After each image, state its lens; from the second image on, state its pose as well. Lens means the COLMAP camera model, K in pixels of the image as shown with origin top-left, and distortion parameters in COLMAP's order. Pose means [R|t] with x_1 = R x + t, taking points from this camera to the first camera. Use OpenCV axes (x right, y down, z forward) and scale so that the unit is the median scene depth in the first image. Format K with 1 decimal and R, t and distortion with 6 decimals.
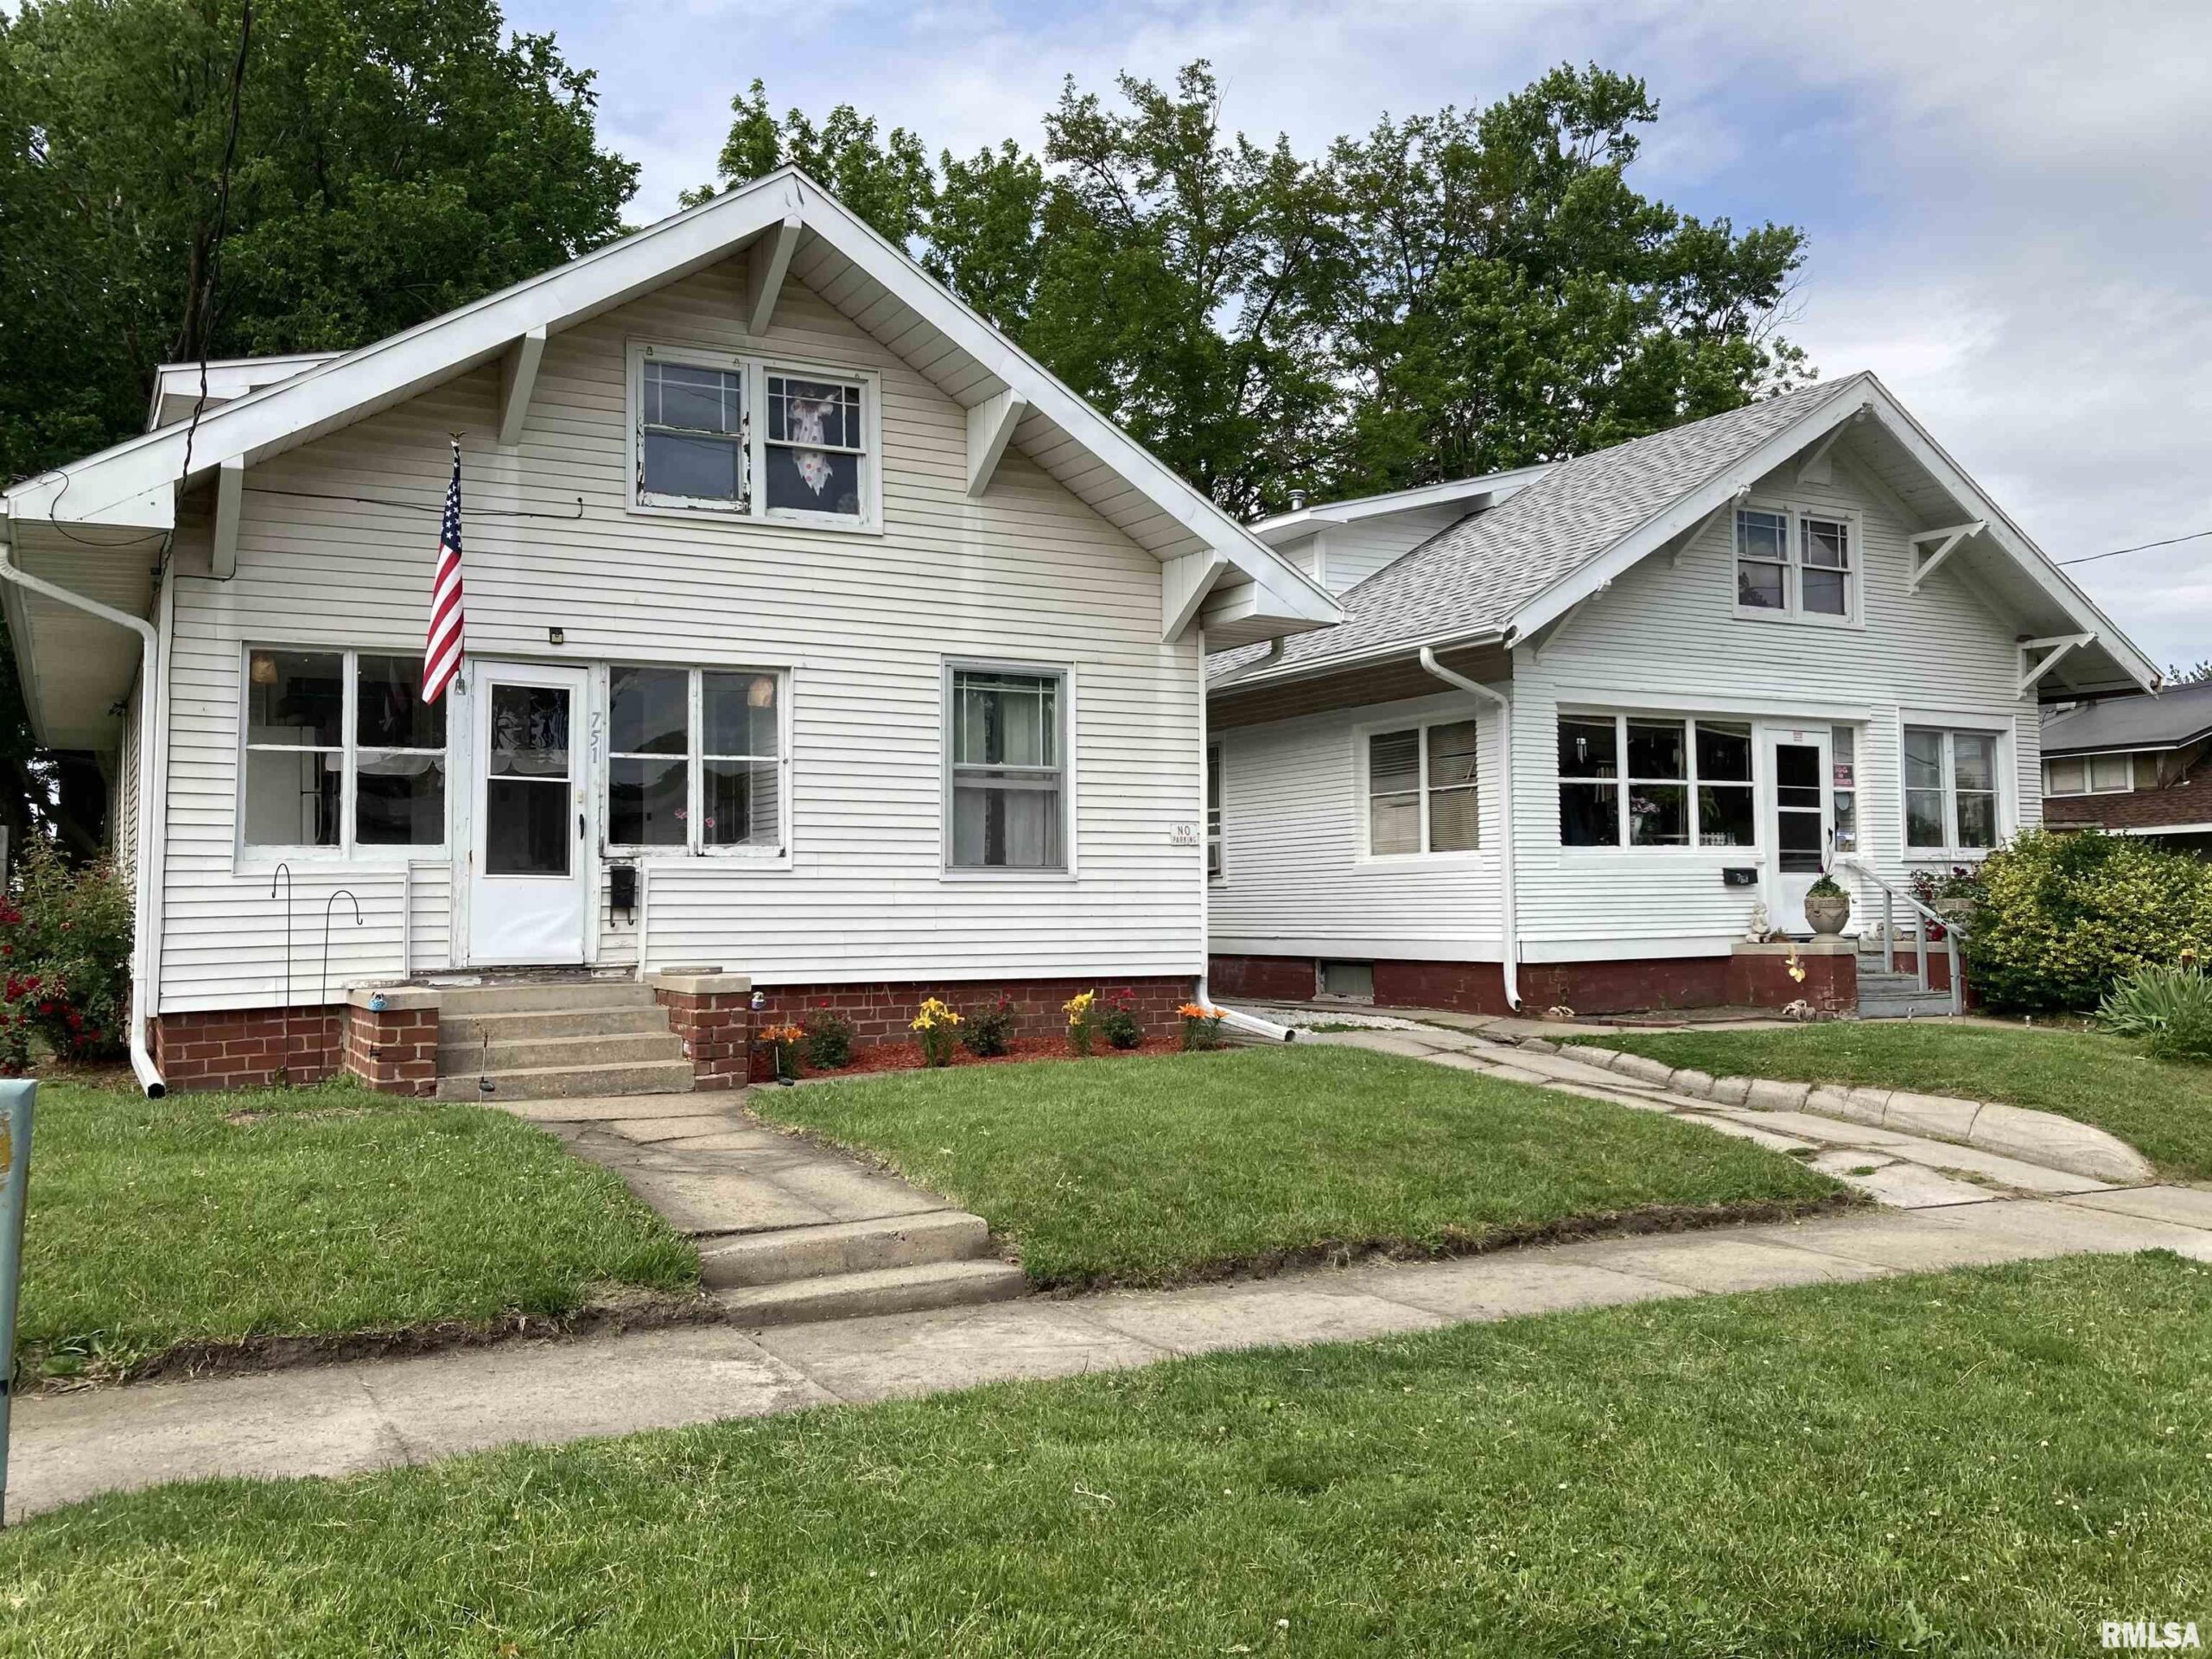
lens RADIAL K [[1797.2, 0, 1076.0], [0, 1797.2, 803.0], [0, 0, 1]] dist [0.048741, -0.126939]
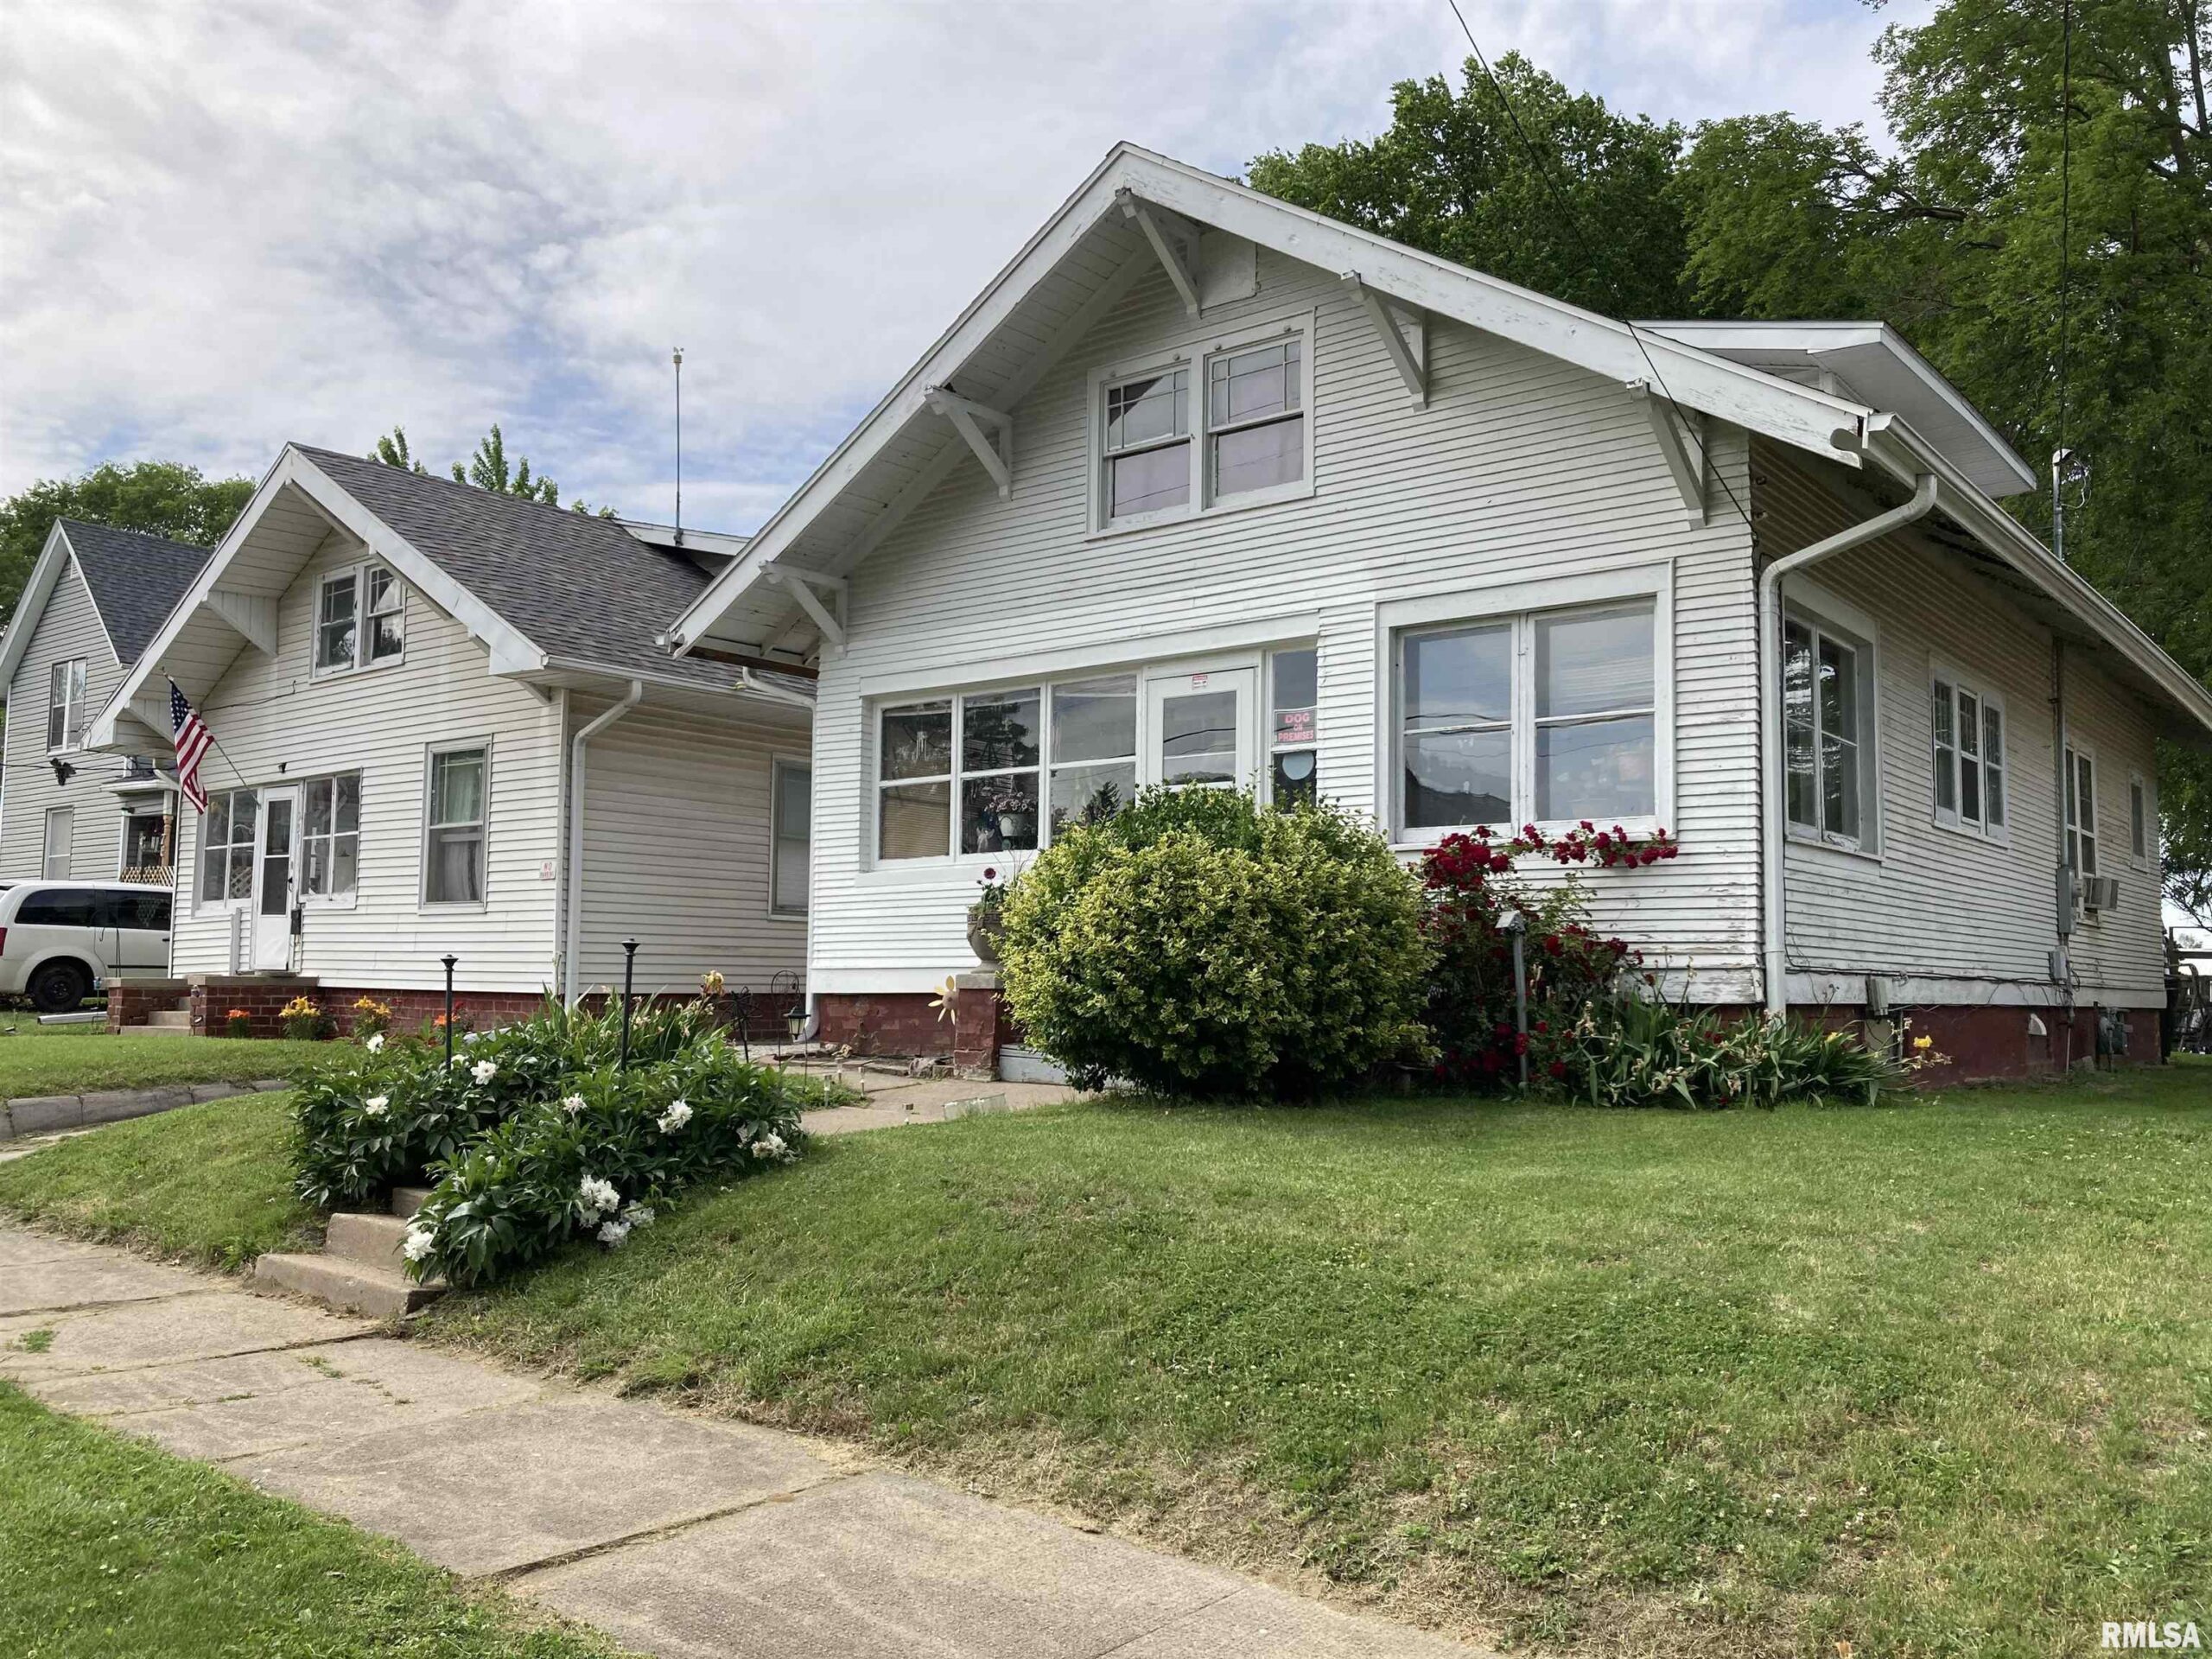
lens RADIAL K [[1847.6, 0, 1064.6], [0, 1847.6, 836.0], [0, 0, 1]] dist [0.087691, -0.225217]
pose [[0.376863, -0.063650, -0.924080, 1.375717], [0.038863, 0.997844, -0.052882, 0.076652], [0.925453, -0.015983, 0.378524, 0.914048]]
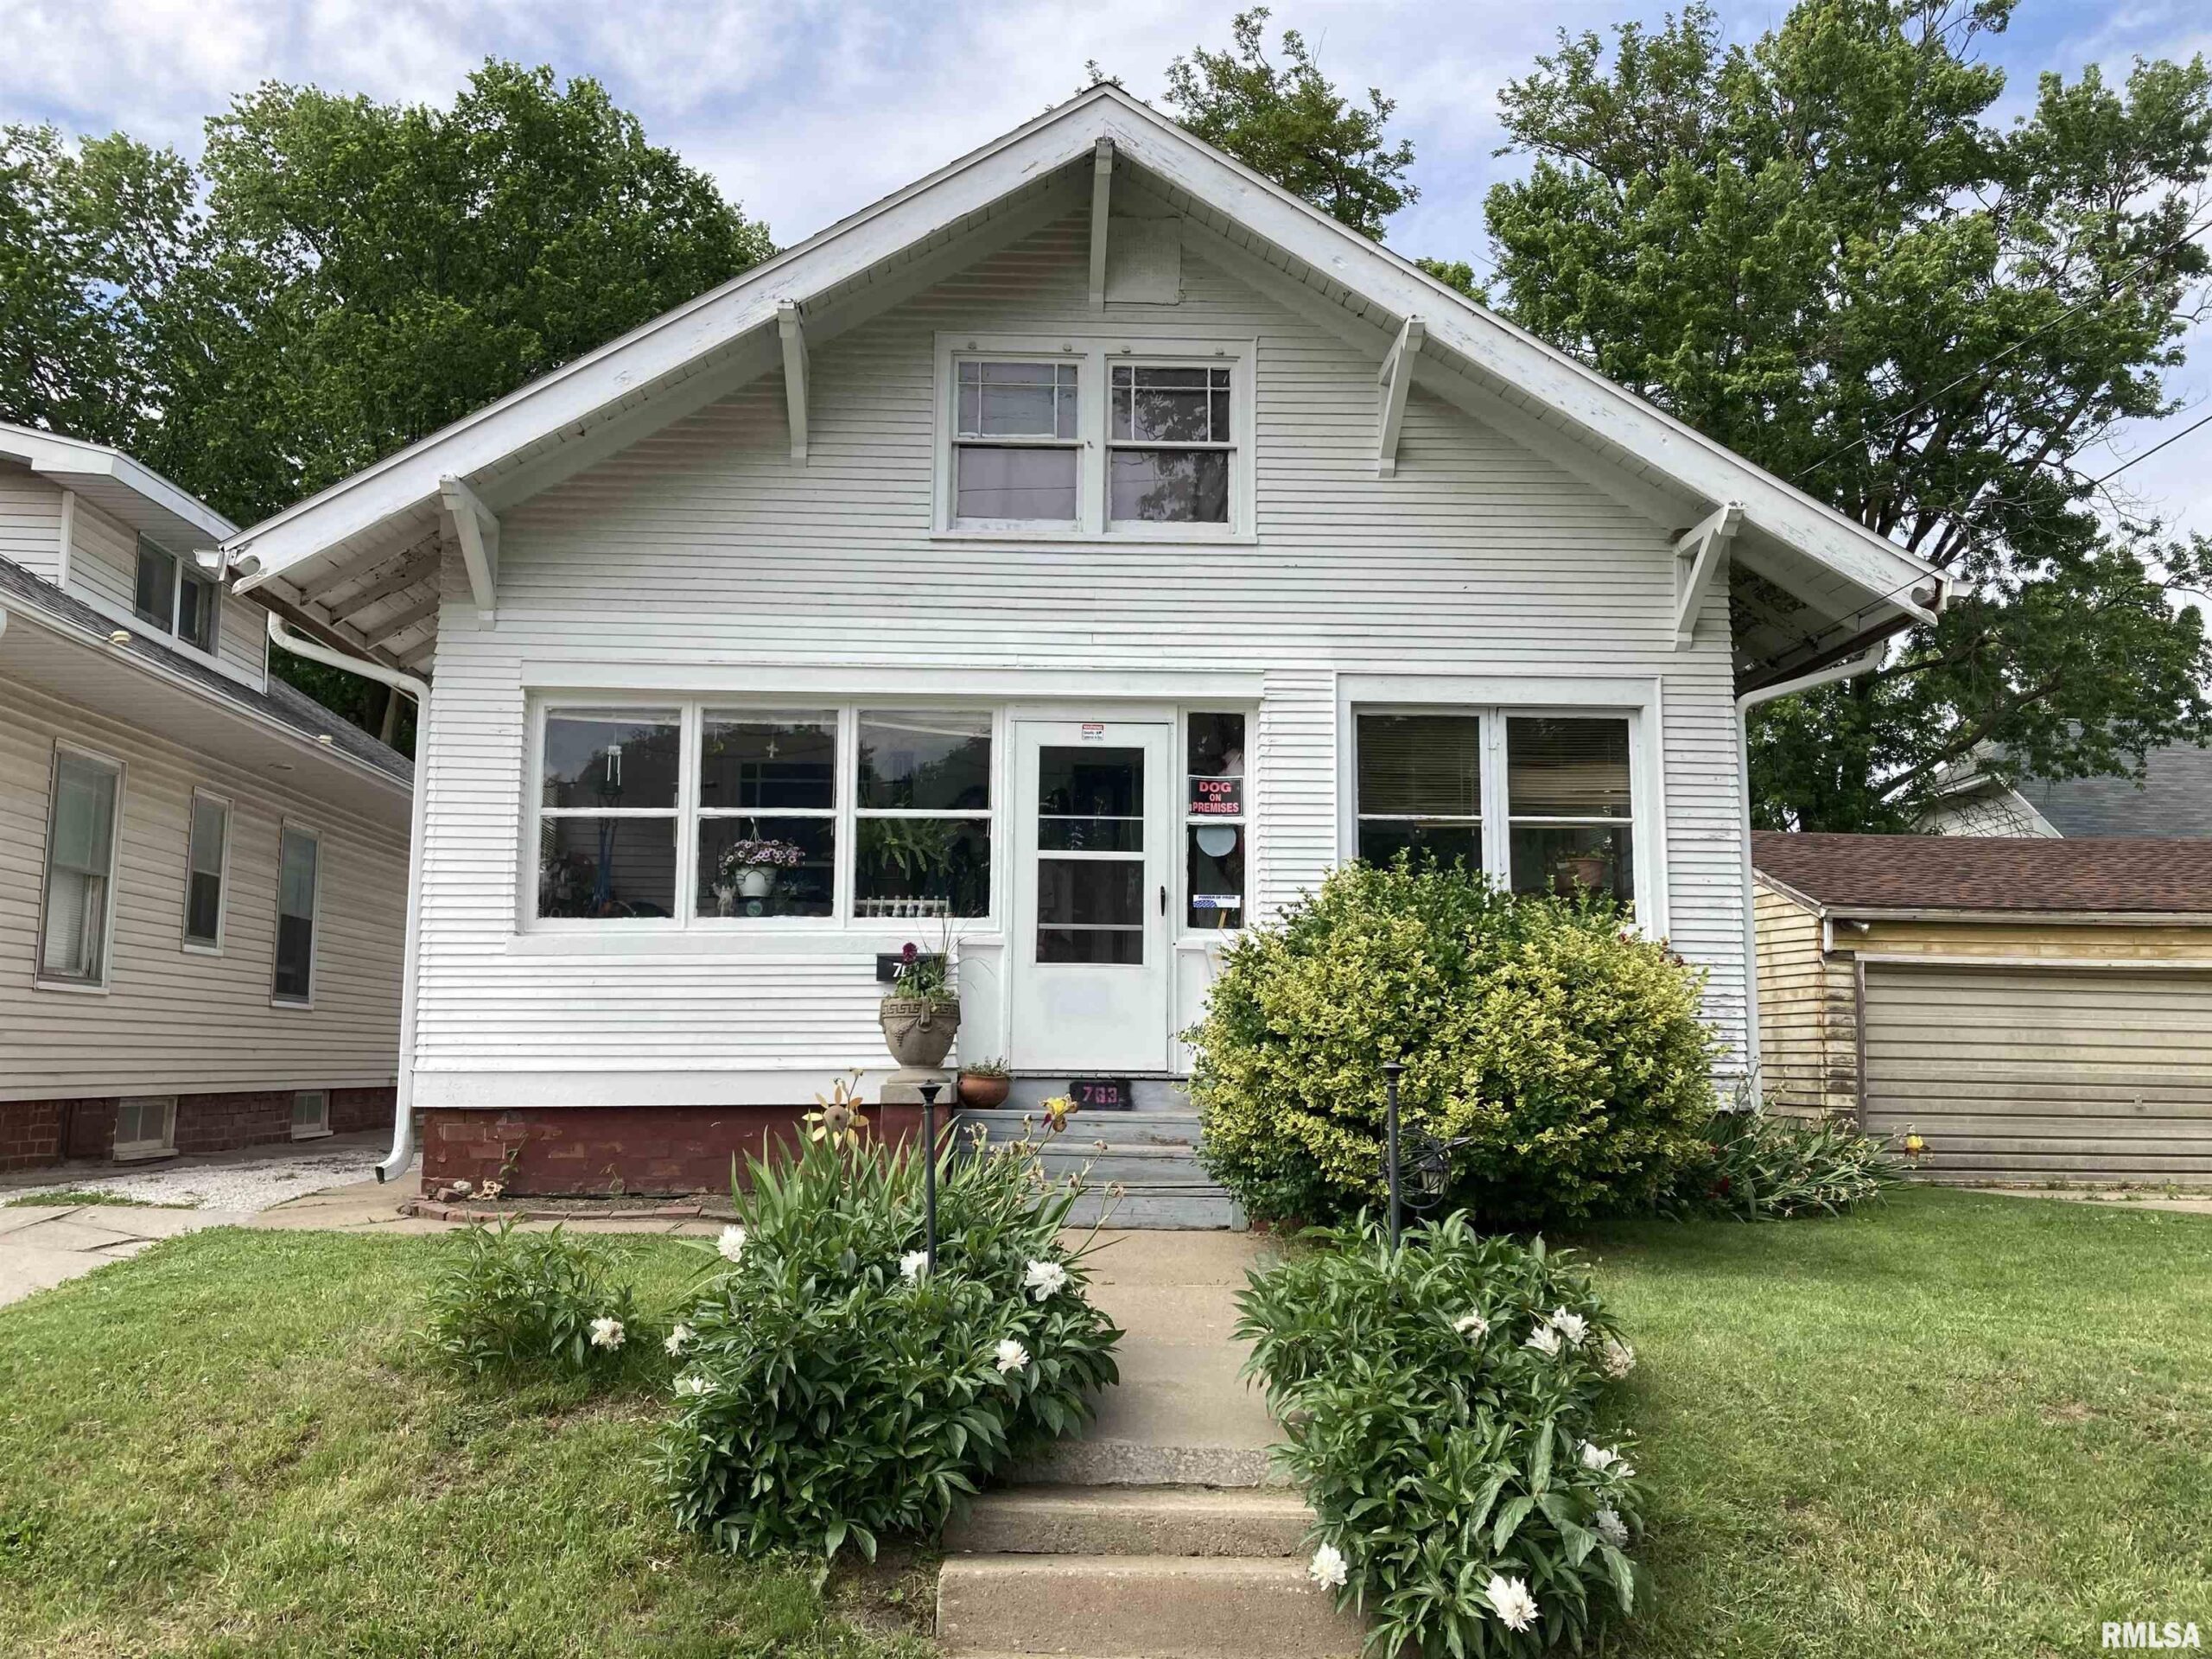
lens RADIAL K [[1795.9, 0, 1078.3], [0, 1795.9, 823.1], [0, 0, 1]] dist [0.057311, -0.130731]
pose [[0.902089, -0.042626, -0.429440, 0.860458], [0.009870, 0.996887, -0.078218, 0.051042], [0.431438, 0.066321, 0.899702, 0.638362]]
